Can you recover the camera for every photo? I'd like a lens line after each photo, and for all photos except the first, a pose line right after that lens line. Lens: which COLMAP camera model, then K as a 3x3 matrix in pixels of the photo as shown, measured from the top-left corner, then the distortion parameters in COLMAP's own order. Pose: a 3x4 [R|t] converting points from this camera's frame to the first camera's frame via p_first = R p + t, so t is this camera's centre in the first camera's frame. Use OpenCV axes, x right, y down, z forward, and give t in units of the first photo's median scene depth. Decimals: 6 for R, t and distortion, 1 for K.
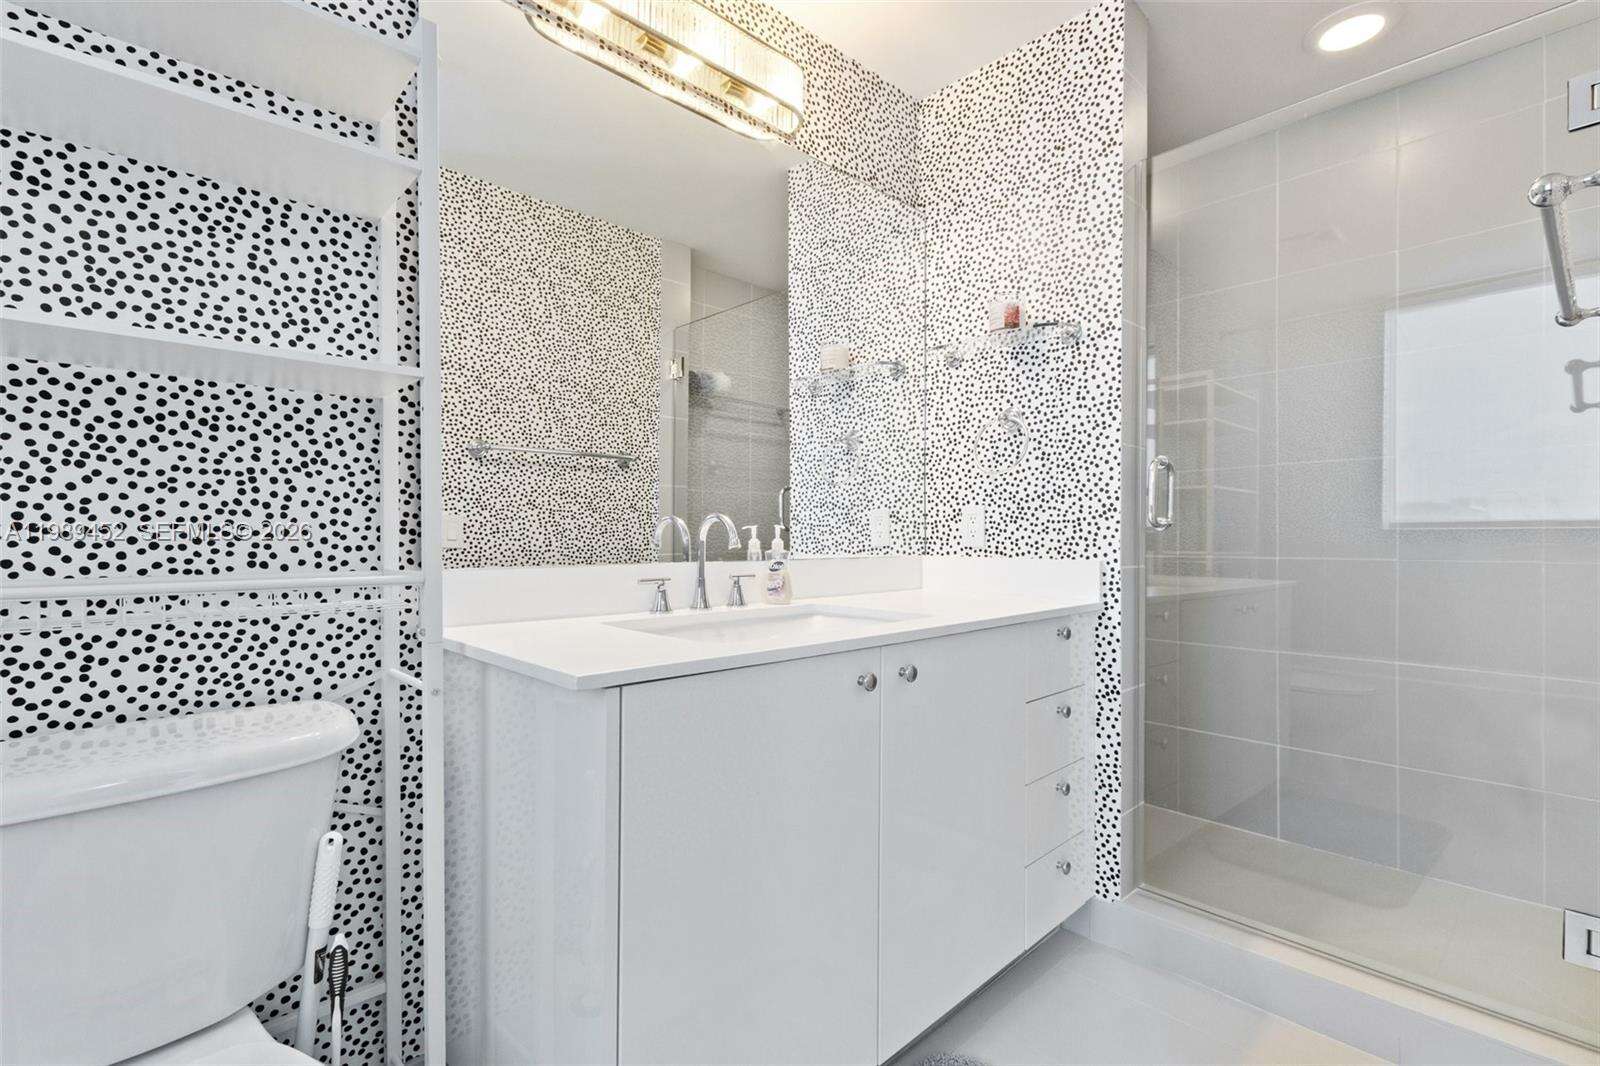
lens RADIAL K [[735.2, 0, 800.0], [0, 735.2, 533.0], [0, 0, 1]] dist [0.003121, 0.000430]
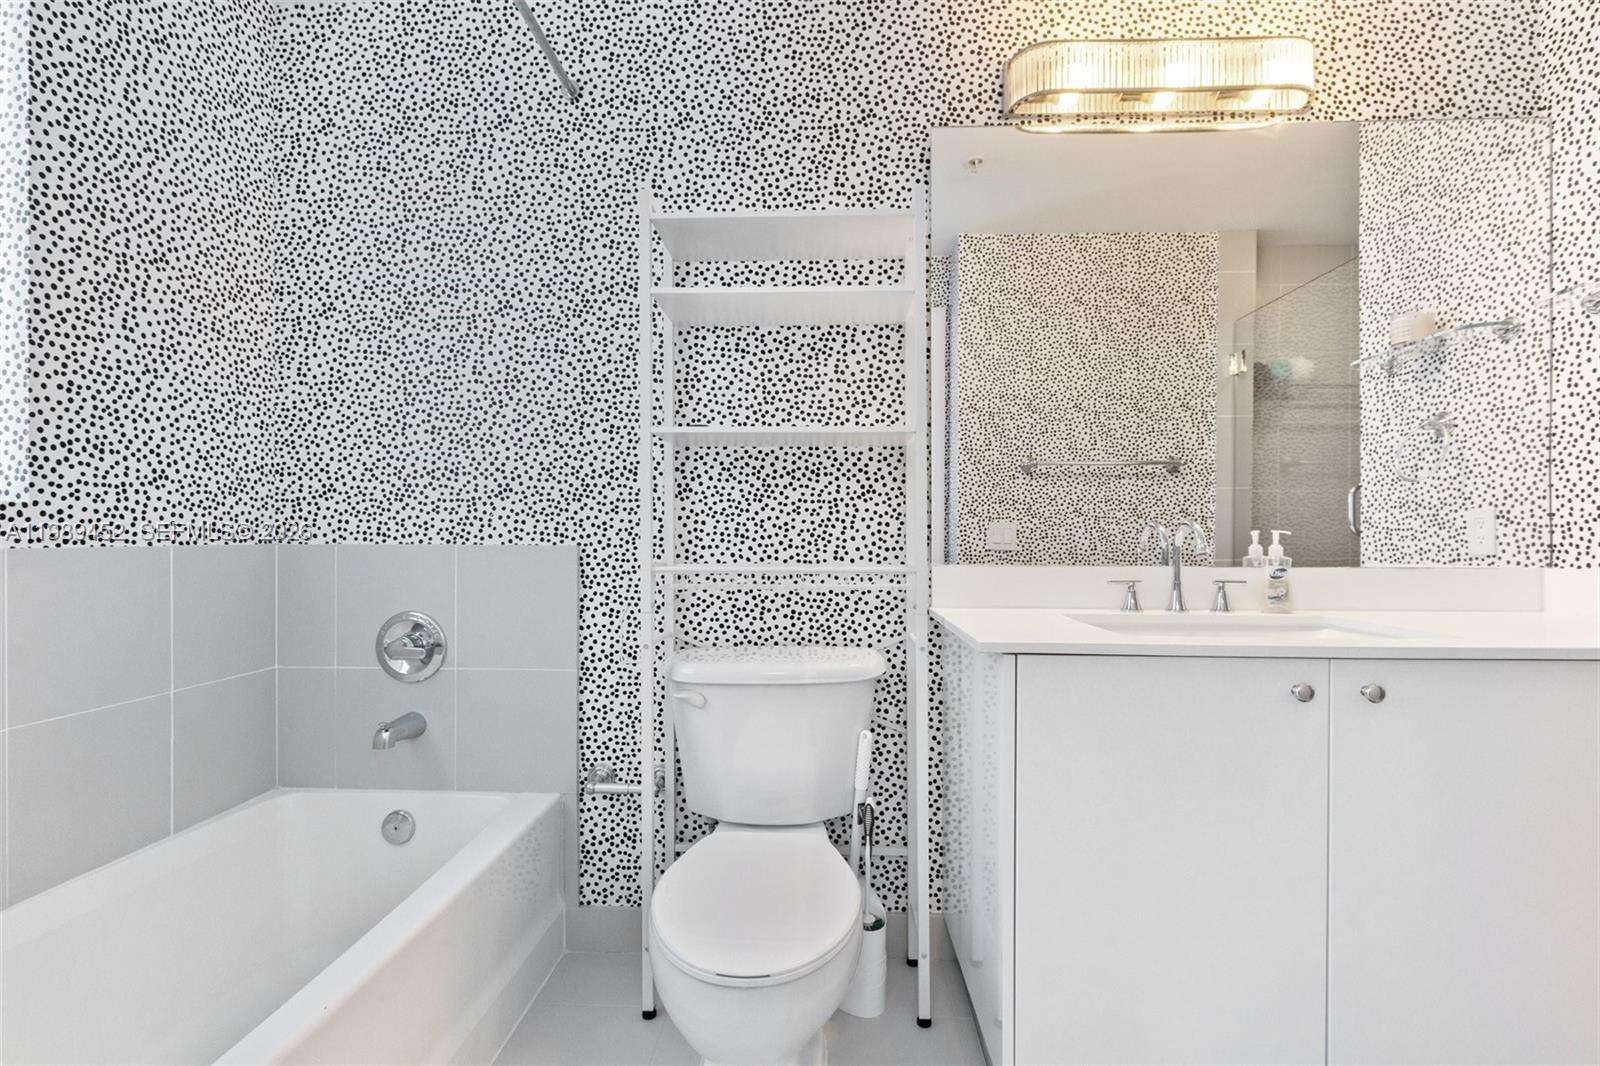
lens RADIAL K [[735.2, 0, 800.0], [0, 735.2, 533.0], [0, 0, 1]] dist [0.003121, 0.000430]
pose [[0.693949, -0.004317, -0.720012, 0.331981], [0.000412, 0.999984, -0.005598, -0.003070], [0.720024, 0.003588, 0.693939, -0.156108]]
